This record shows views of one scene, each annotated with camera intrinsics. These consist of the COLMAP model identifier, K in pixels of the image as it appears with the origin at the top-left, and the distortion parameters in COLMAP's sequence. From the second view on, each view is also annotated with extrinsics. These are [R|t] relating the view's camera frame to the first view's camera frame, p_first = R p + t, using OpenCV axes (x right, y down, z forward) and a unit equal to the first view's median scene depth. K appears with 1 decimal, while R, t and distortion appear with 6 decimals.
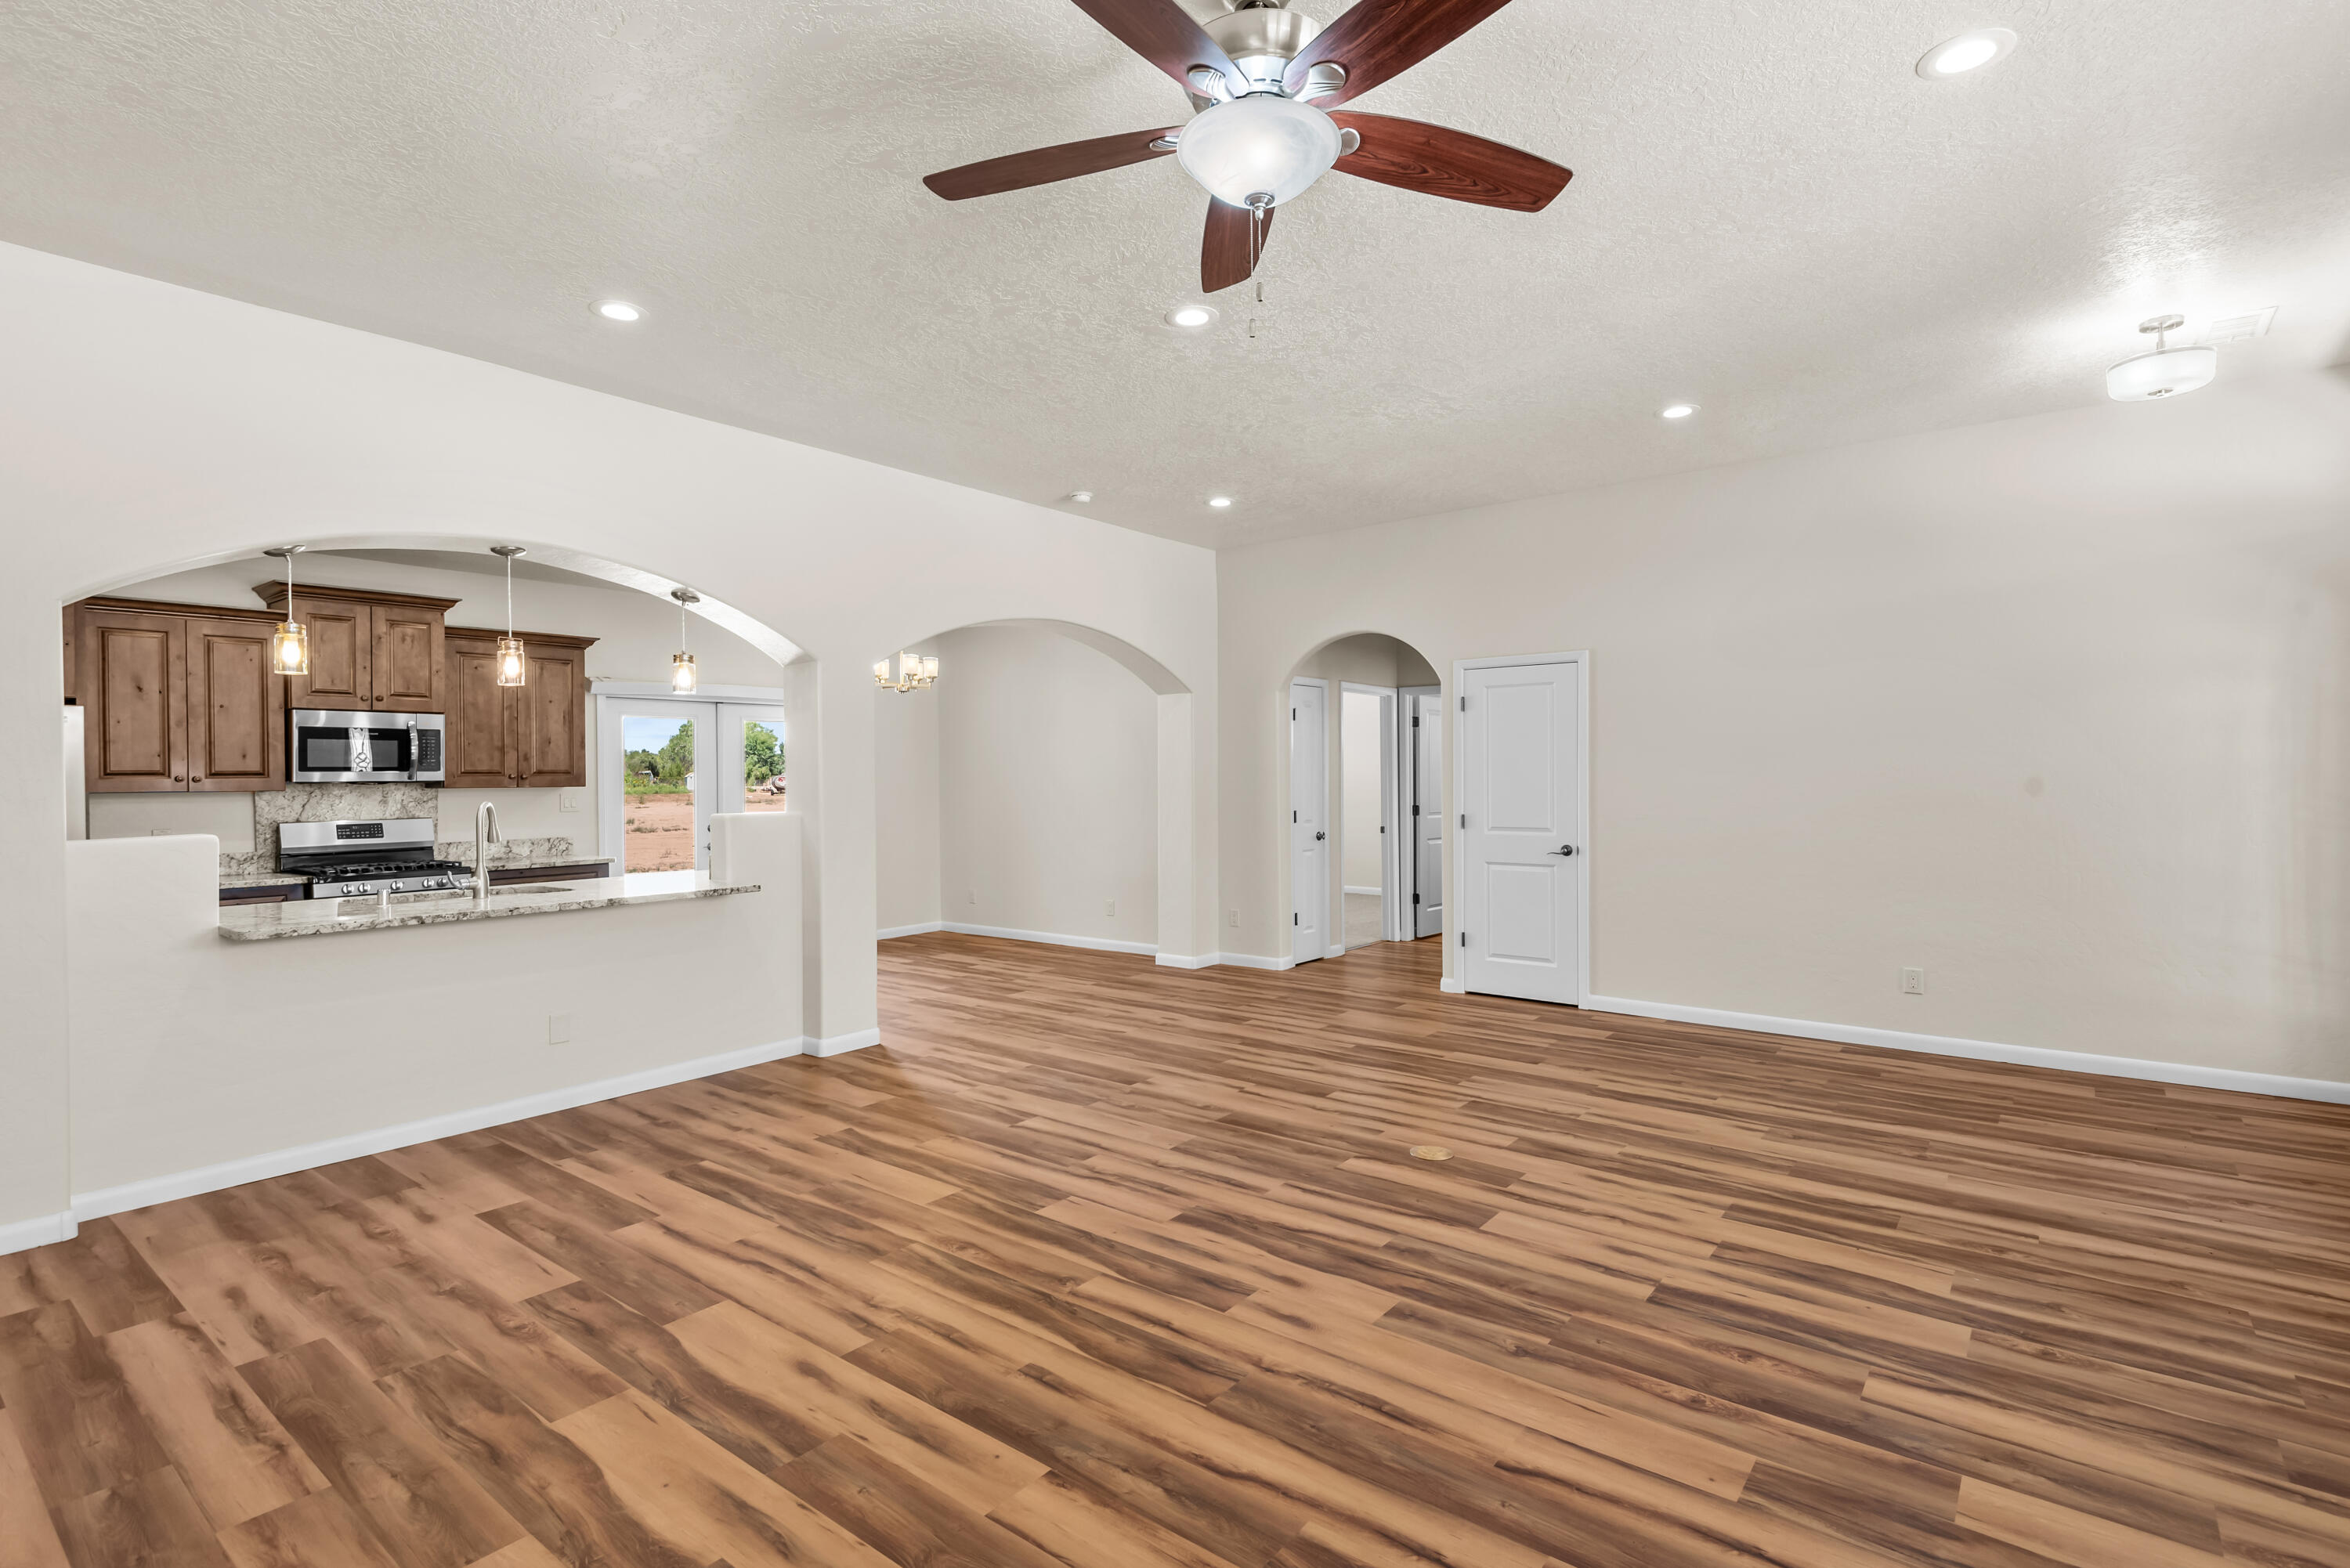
lens RADIAL K [[1131.8, 0, 1167.3], [0, 1131.8, 765.1], [0, 0, 1]] dist [0.018605, -0.005909]
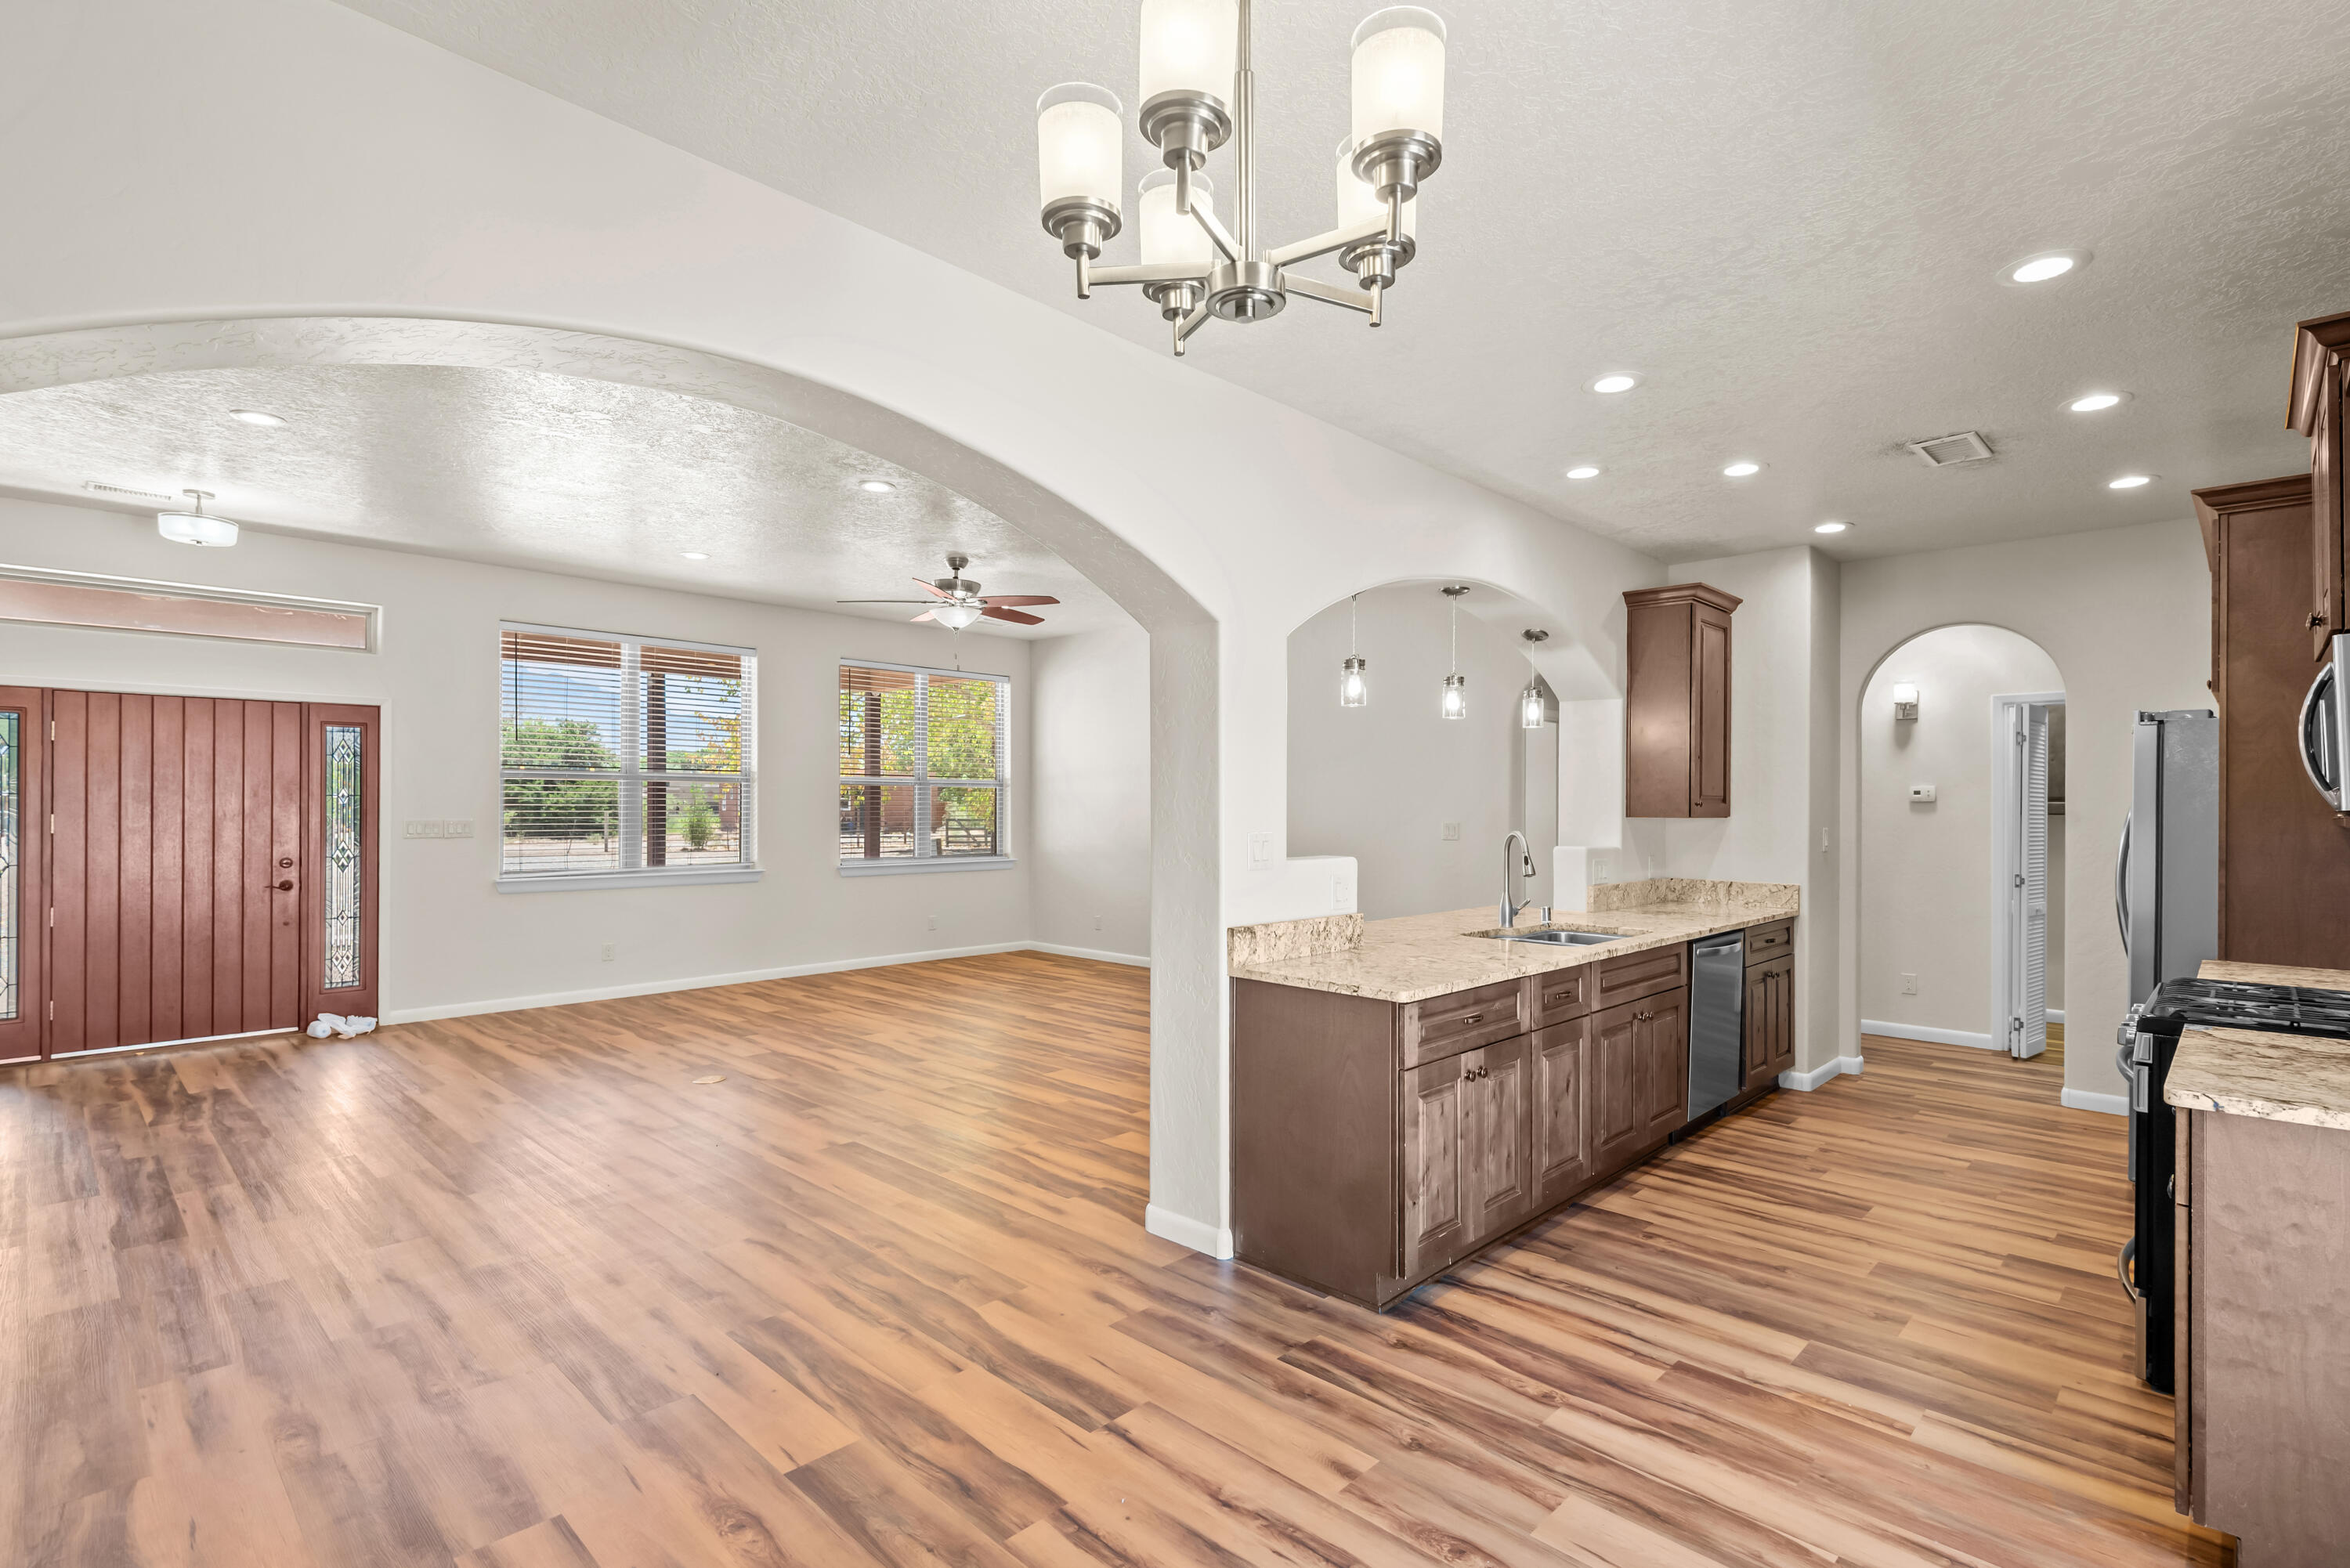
lens RADIAL K [[1079.5, 0, 1185.5], [0, 1079.5, 798.7], [0, 0, 1]] dist [0.027809, -0.007884]
pose [[-0.997000, 0.007293, 0.077064, -0.535291], [0.006017, 0.999841, -0.016781, 0.026230], [-0.077174, -0.016267, -0.996885, 2.675972]]
